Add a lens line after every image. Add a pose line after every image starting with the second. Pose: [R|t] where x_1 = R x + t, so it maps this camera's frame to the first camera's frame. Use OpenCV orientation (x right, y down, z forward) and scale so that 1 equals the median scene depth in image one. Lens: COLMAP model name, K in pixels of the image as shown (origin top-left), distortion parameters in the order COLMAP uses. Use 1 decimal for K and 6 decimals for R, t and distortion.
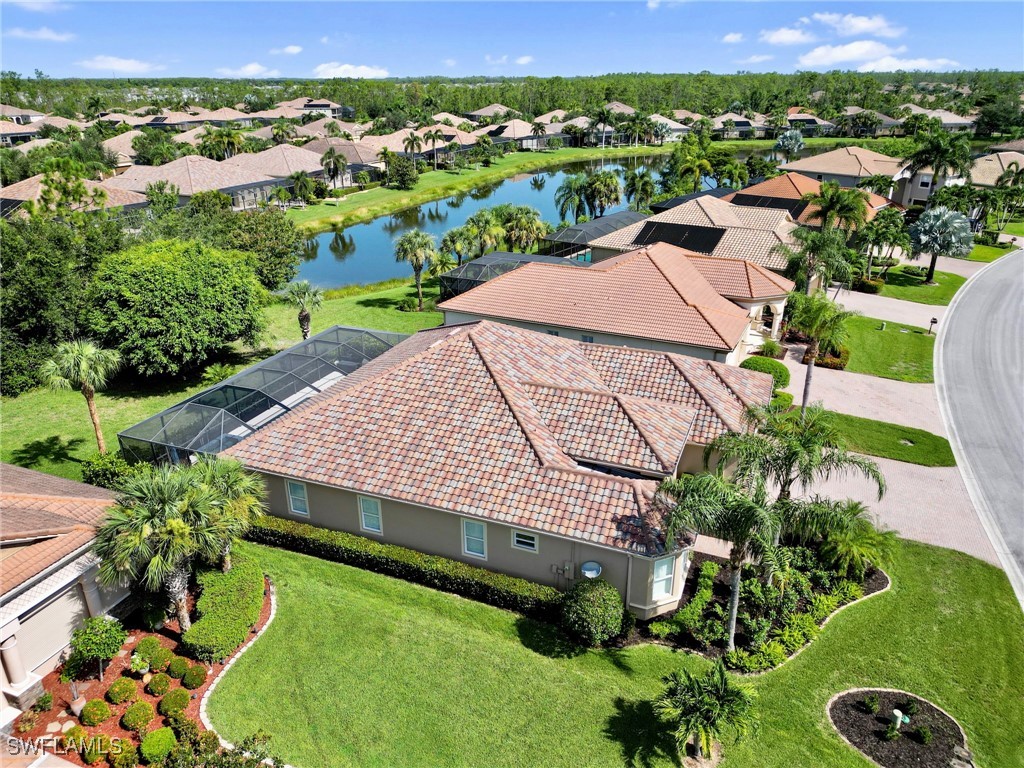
lens RADIAL K [[719.6, 0, 512.0], [0, 719.6, 384.0], [0, 0, 1]] dist [0.066301, -0.064859]
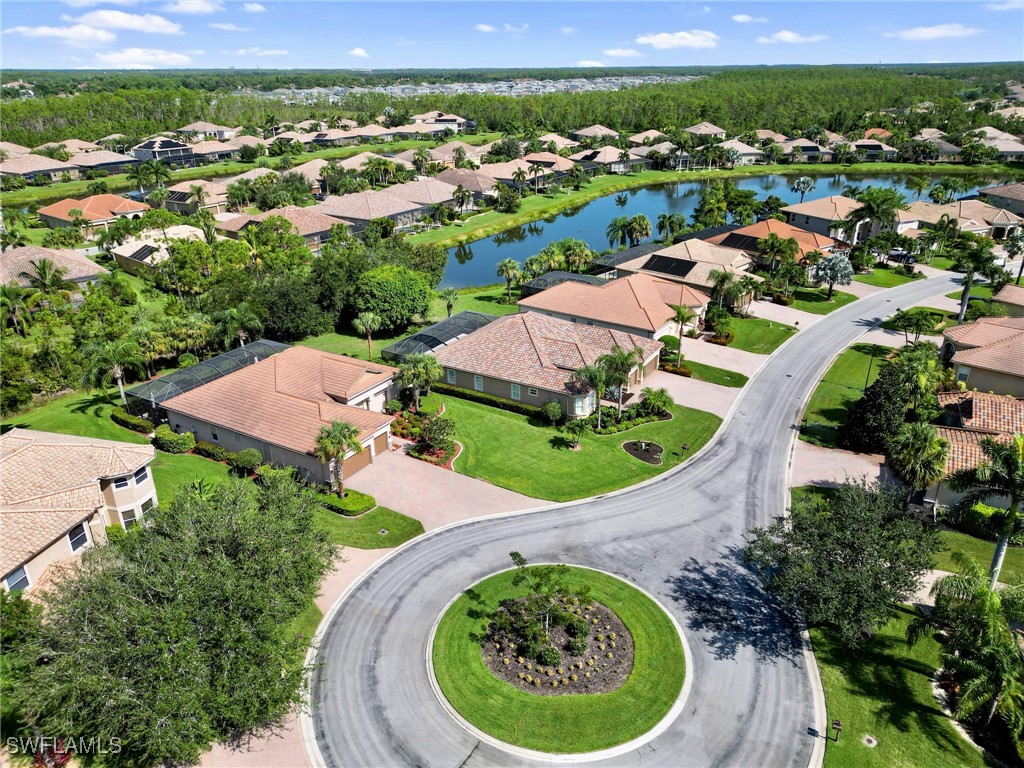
lens RADIAL K [[719.6, 0, 512.0], [0, 719.6, 384.0], [0, 0, 1]] dist [0.066301, -0.064859]
pose [[0.988230, 0.060684, -0.140427, 0.129874], [-0.058702, 0.998109, 0.018221, 0.057450], [0.141267, -0.009764, 0.989923, -0.699079]]
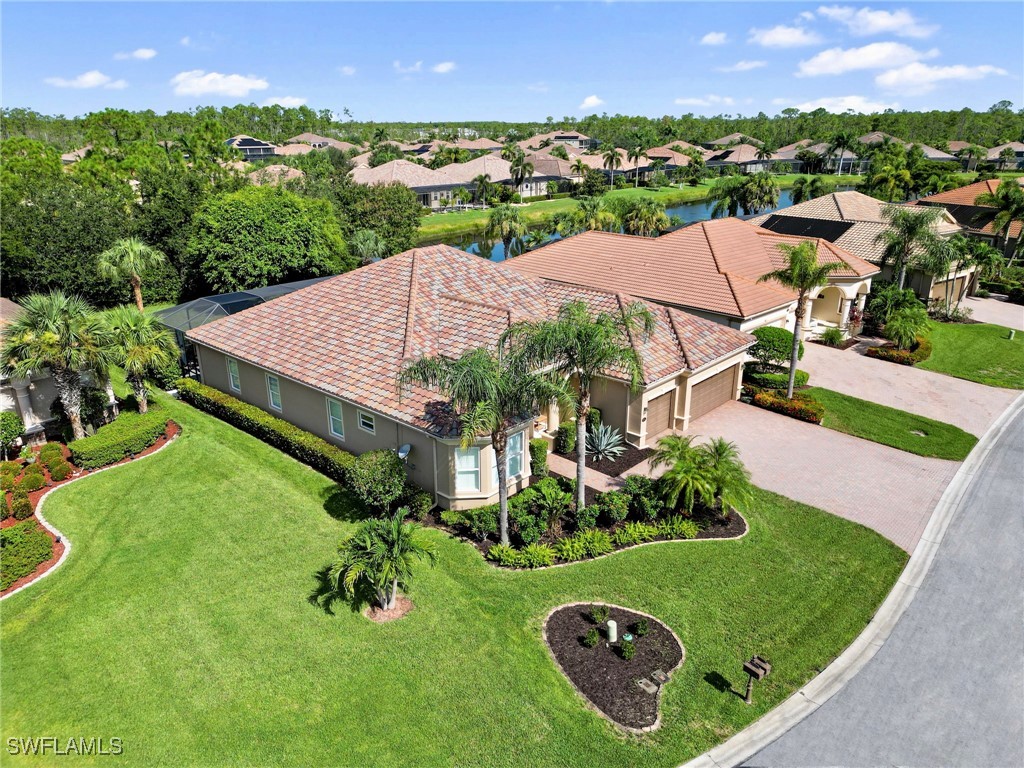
lens RADIAL K [[719.6, 0, 512.0], [0, 719.6, 384.0], [0, 0, 1]] dist [0.066301, -0.064859]
pose [[0.937449, 0.119039, -0.327138, 0.221315], [-0.136026, 0.990267, -0.029459, 0.066952], [0.320448, 0.072116, 0.944517, 0.033554]]
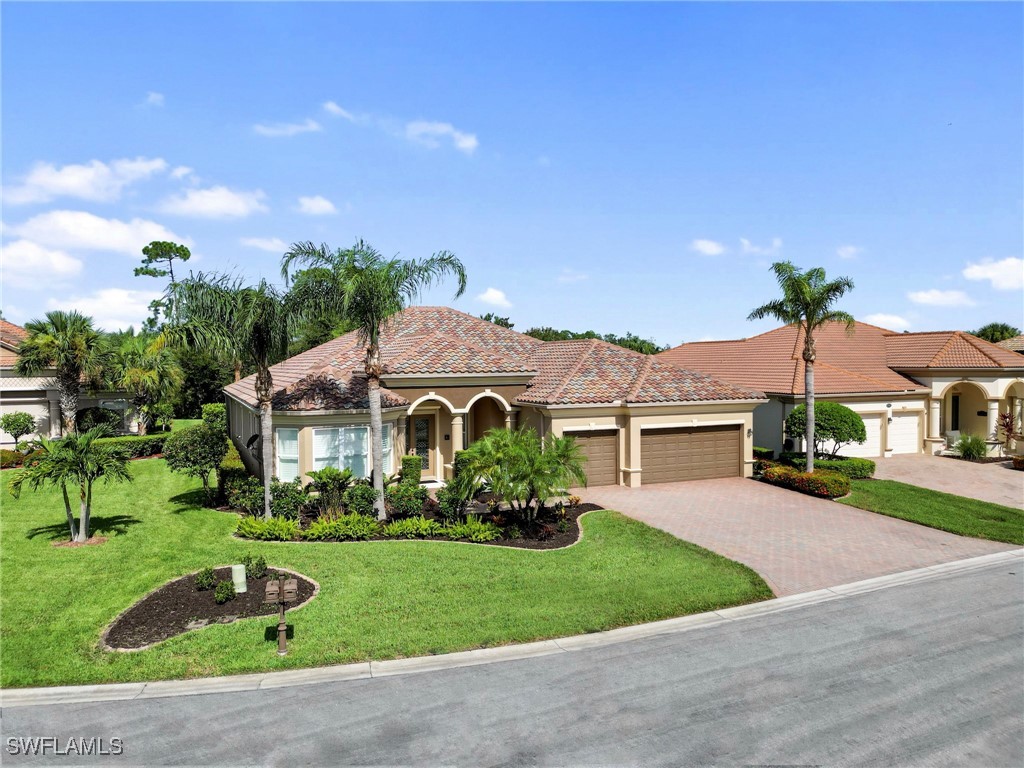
lens RADIAL K [[723.0, 0, 512.0], [0, 723.0, 384.0], [0, 0, 1]] dist [0.063562, -0.062802]
pose [[0.720591, 0.019900, -0.693075, 0.394559], [-0.266821, 0.930569, -0.250695, 0.130584], [0.639965, 0.365575, 0.675869, 0.211952]]
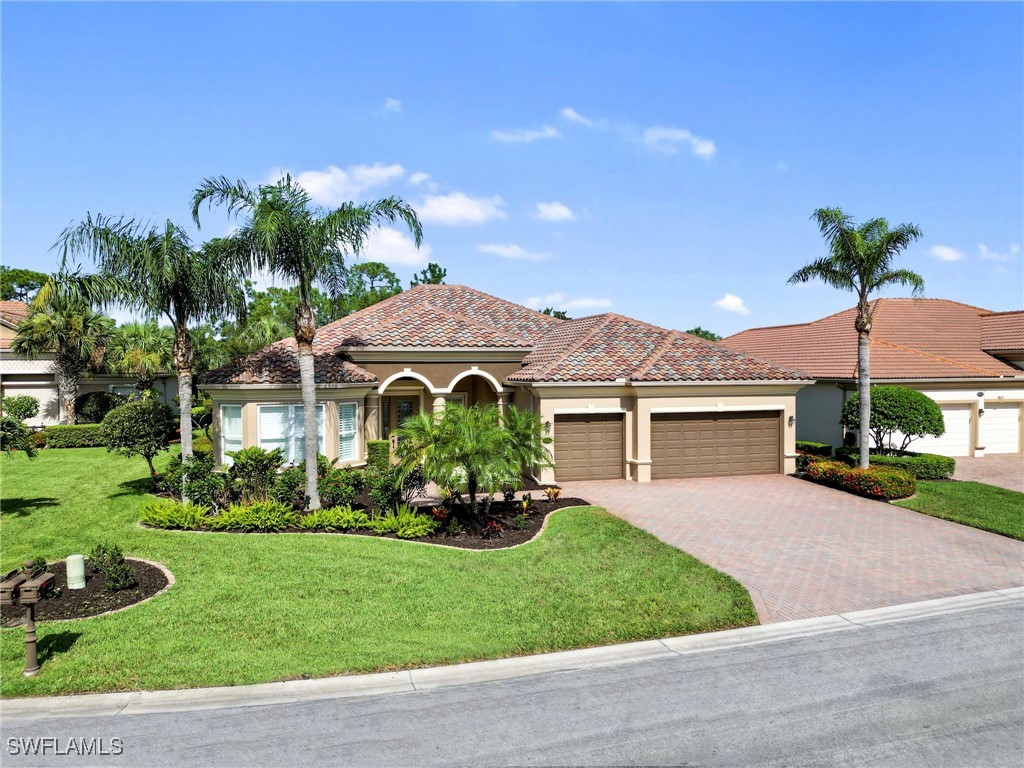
lens RADIAL K [[719.6, 0, 512.0], [0, 719.6, 384.0], [0, 0, 1]] dist [0.066301, -0.064859]
pose [[0.628186, 0.015961, -0.777899, 0.388872], [-0.301193, 0.926829, -0.224210, 0.116870], [0.717401, 0.375143, 0.587029, 0.286726]]
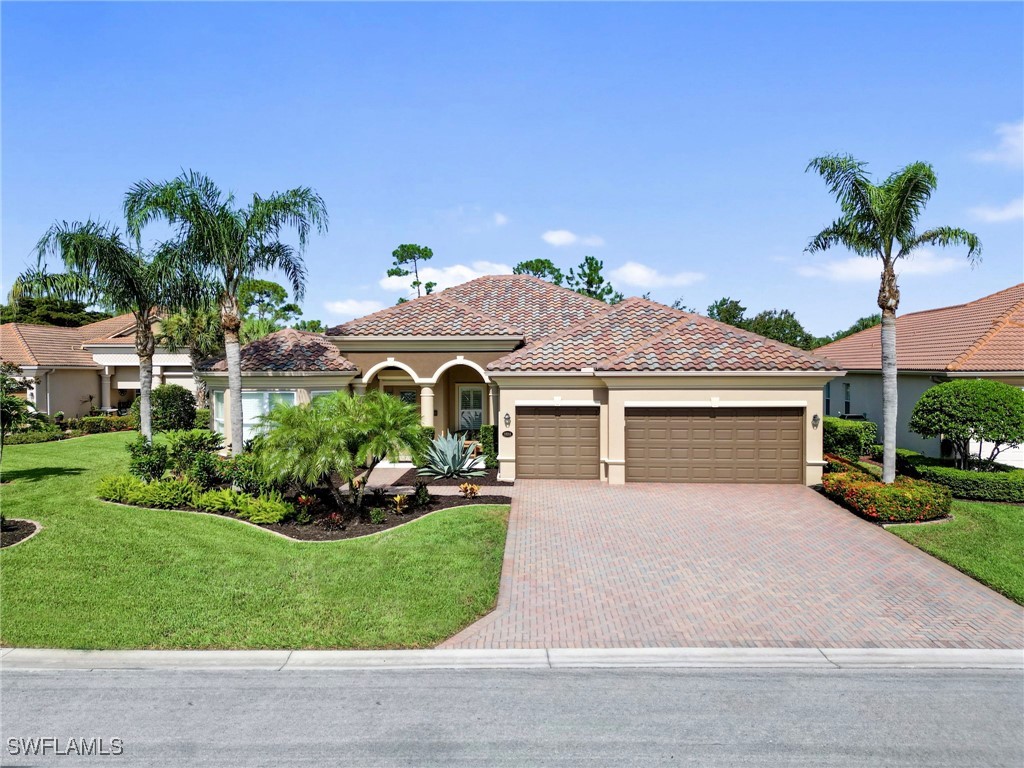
lens RADIAL K [[719.6, 0, 512.0], [0, 719.6, 384.0], [0, 0, 1]] dist [0.066301, -0.064859]
pose [[0.332405, 0.022459, -0.942869, 0.431397], [-0.366396, 0.924268, -0.107156, 0.076306], [0.869057, 0.381083, 0.315460, 0.393357]]
